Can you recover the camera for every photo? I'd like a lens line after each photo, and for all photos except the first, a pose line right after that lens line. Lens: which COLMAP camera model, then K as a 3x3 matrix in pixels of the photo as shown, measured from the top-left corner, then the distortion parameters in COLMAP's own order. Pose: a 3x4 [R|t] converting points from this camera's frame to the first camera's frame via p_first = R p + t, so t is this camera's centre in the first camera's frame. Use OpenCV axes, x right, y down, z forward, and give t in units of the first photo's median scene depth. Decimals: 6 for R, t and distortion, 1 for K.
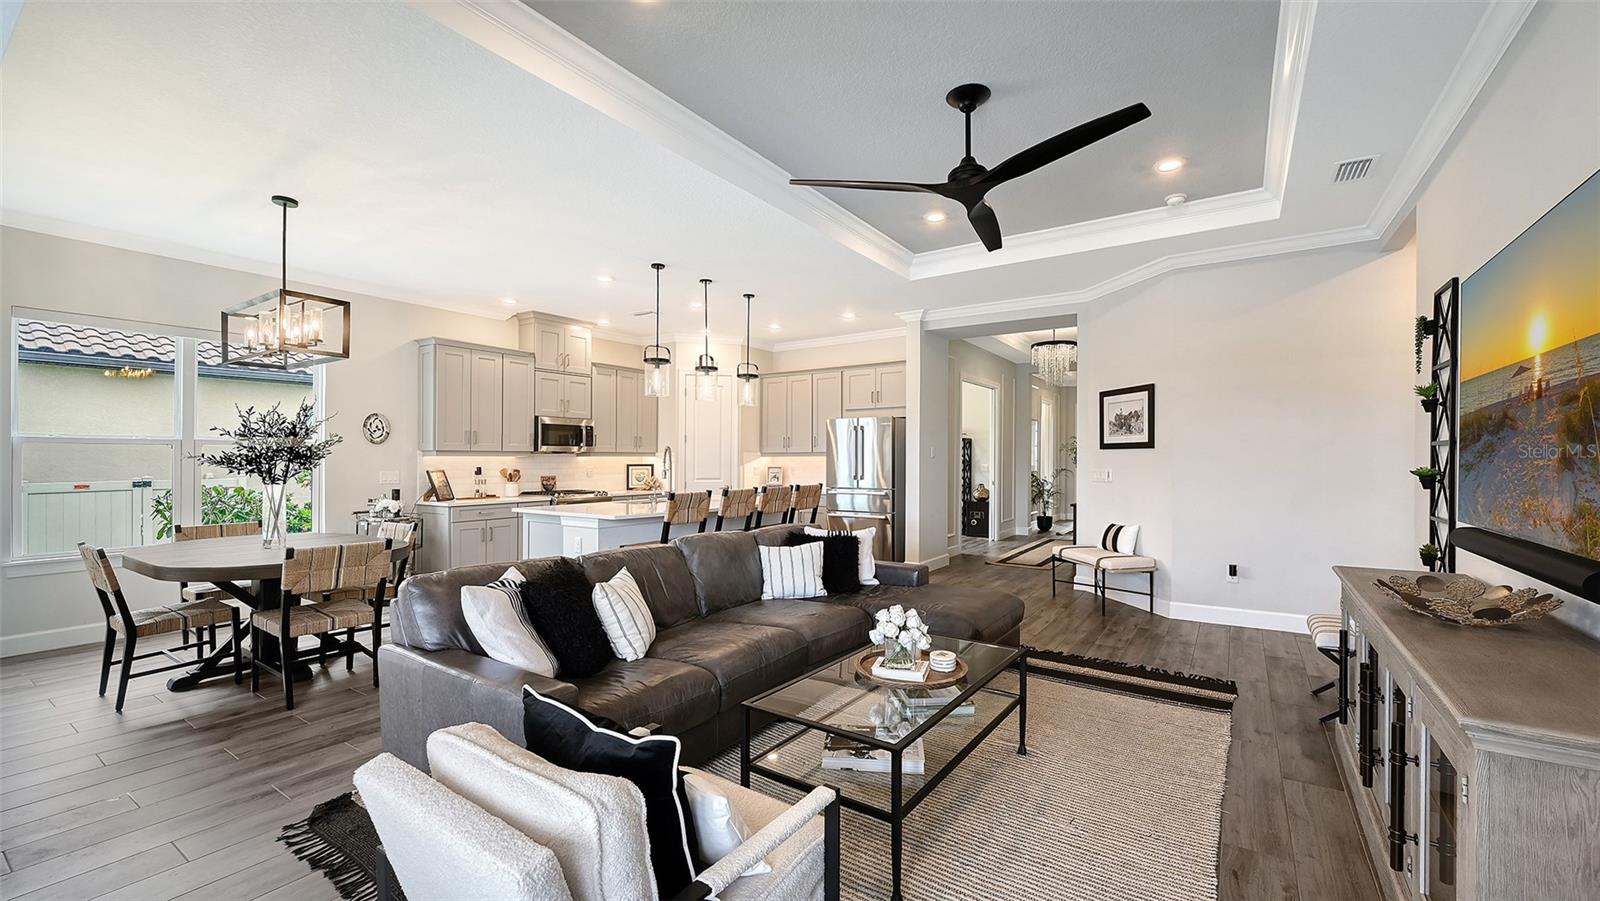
lens RADIAL K [[644.9, 0, 809.2], [0, 644.9, 464.2], [0, 0, 1]] dist [-0.001145, -0.000194]
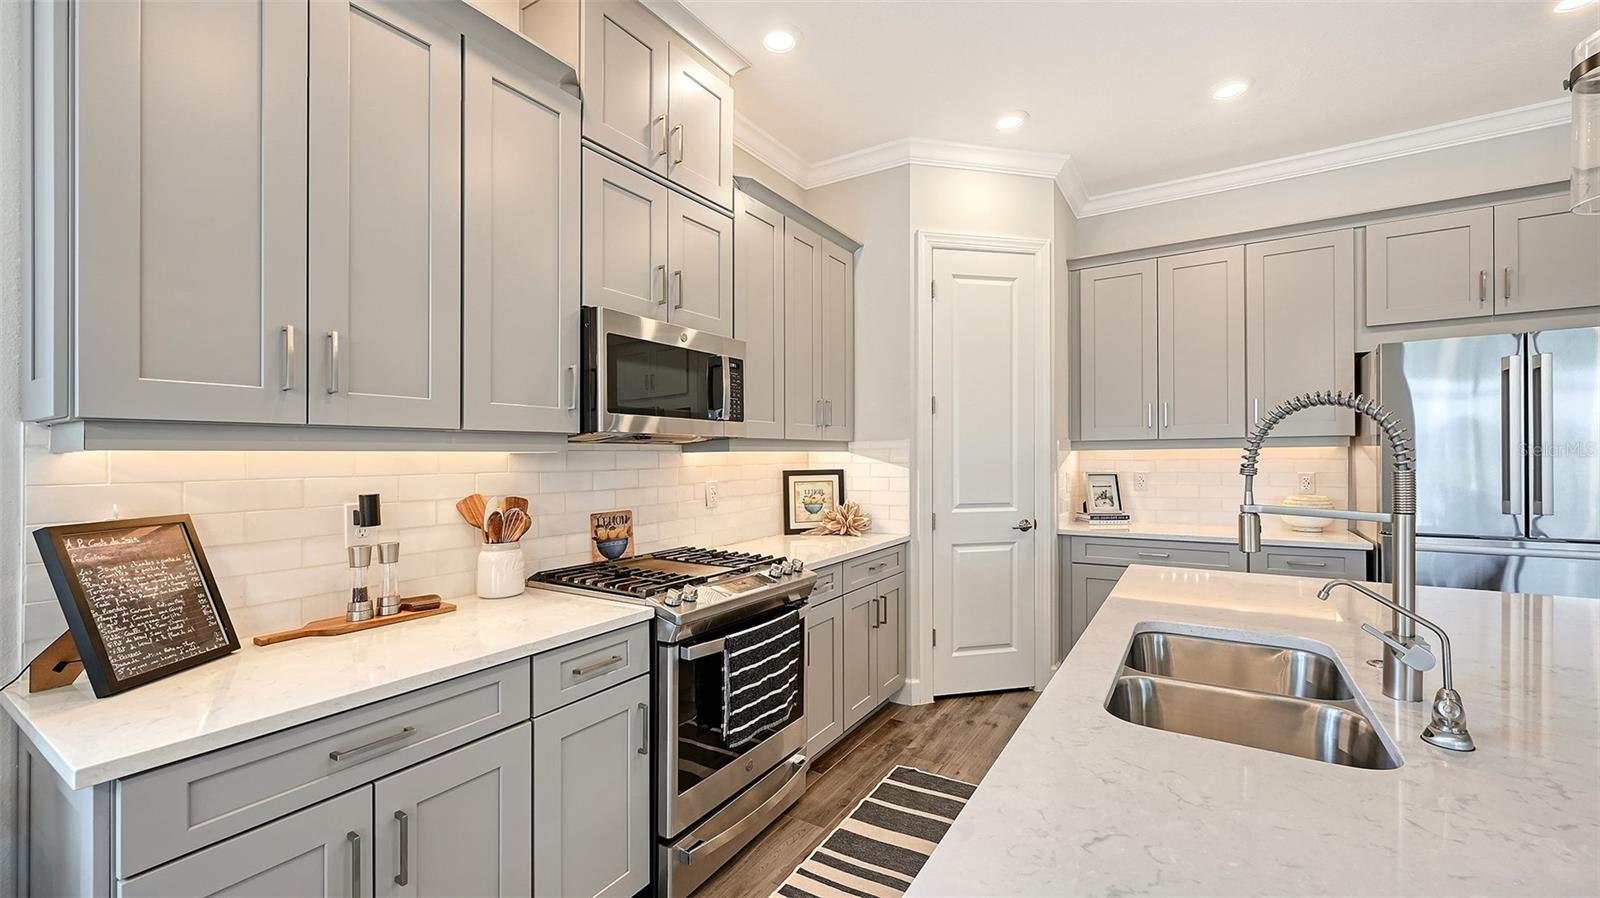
lens RADIAL K [[644.9, 0, 809.9], [0, 644.9, 458.8], [0, 0, 1]] dist [-0.001145, -0.000194]
pose [[0.999341, -0.008242, 0.035363, -0.337139], [0.008374, 0.999959, -0.003582, -0.006994], [-0.035332, 0.003875, 0.999368, 0.716555]]
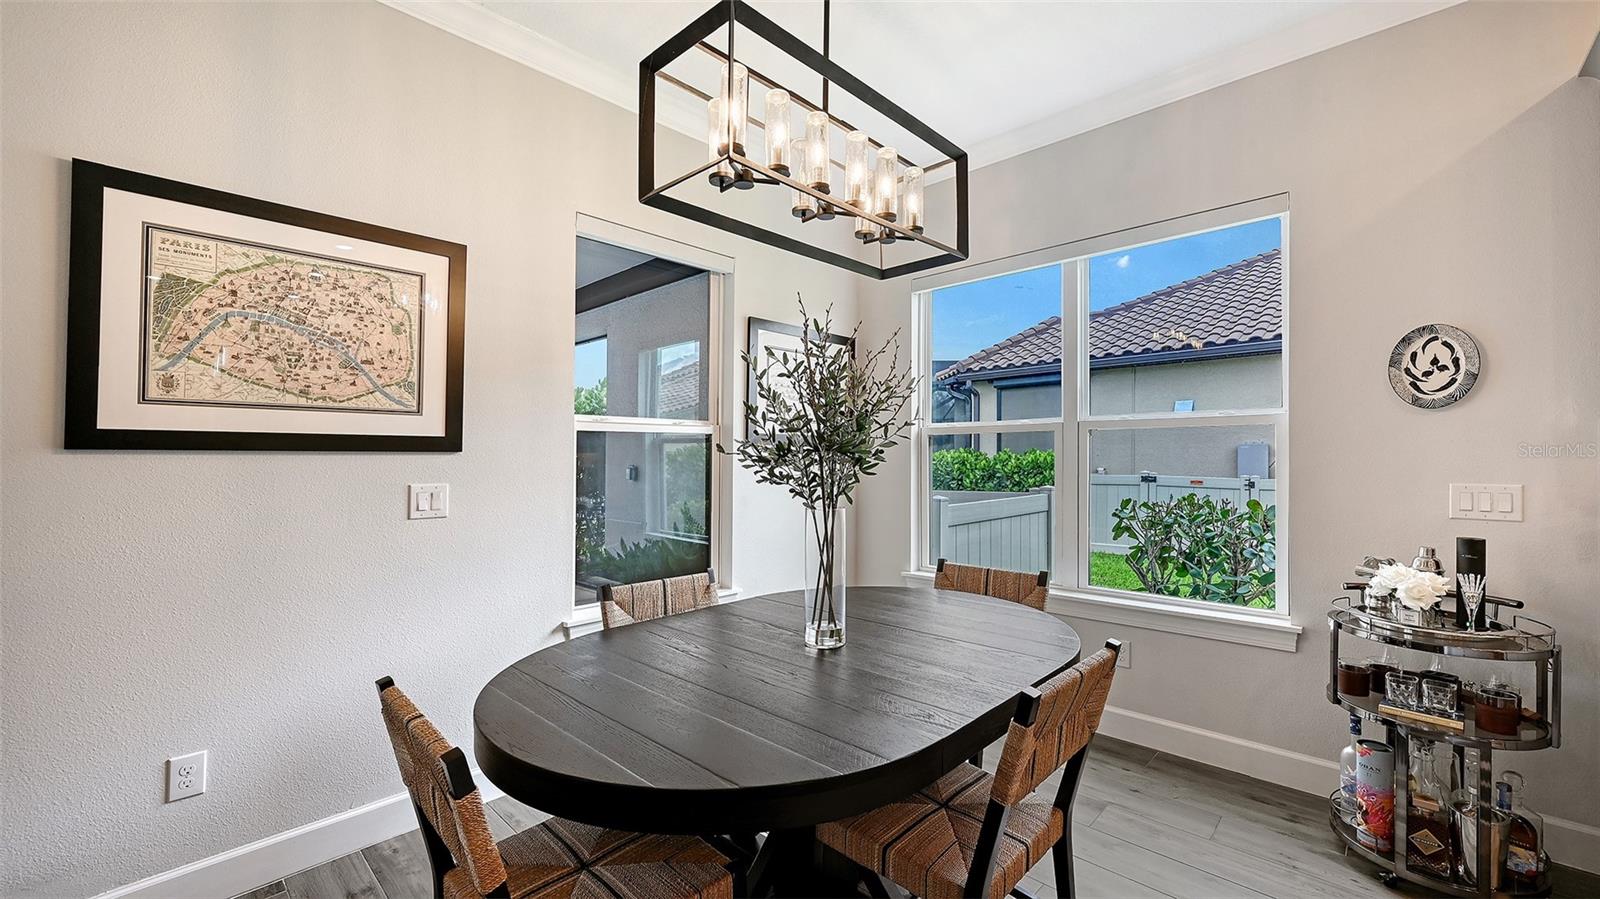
lens RADIAL K [[644.9, 0, 808.0], [0, 644.9, 443.7], [0, 0, 1]] dist [-0.001145, -0.000194]
pose [[-0.168477, -0.019450, -0.985514, -0.213717], [-0.001715, 0.999810, -0.019439, -0.003096], [0.985704, -0.001585, -0.168478, 0.607123]]
